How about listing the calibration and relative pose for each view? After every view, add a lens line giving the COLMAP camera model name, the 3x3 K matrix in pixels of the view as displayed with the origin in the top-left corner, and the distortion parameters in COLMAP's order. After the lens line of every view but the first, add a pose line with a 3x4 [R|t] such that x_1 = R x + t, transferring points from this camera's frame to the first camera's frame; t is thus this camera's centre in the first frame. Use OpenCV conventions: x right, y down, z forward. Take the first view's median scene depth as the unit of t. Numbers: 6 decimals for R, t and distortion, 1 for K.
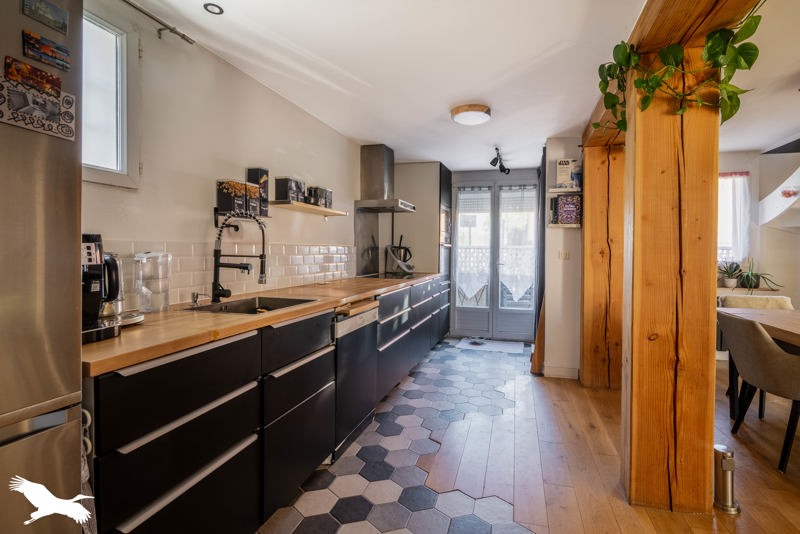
lens RADIAL K [[366.8, 0, 420.5], [0, 366.8, 254.9], [0, 0, 1]] dist [-0.003646, -0.000116]
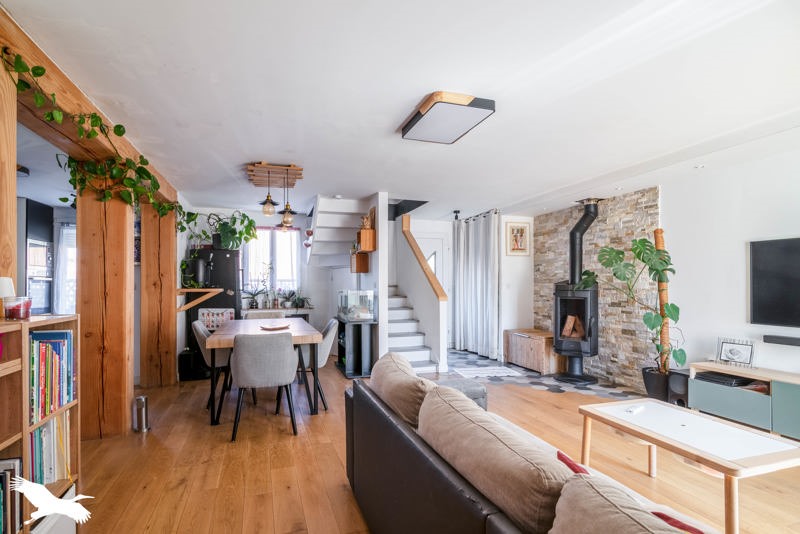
lens RADIAL K [[394.6, 0, 385.4], [0, 394.6, 281.6], [0, 0, 1]] dist [0.002039, 0.000430]
pose [[0.848847, -0.005791, 0.528607, 0.449914], [0.015745, 0.999773, -0.014331, 0.017966], [-0.528404, 0.020488, 0.848746, -0.654332]]
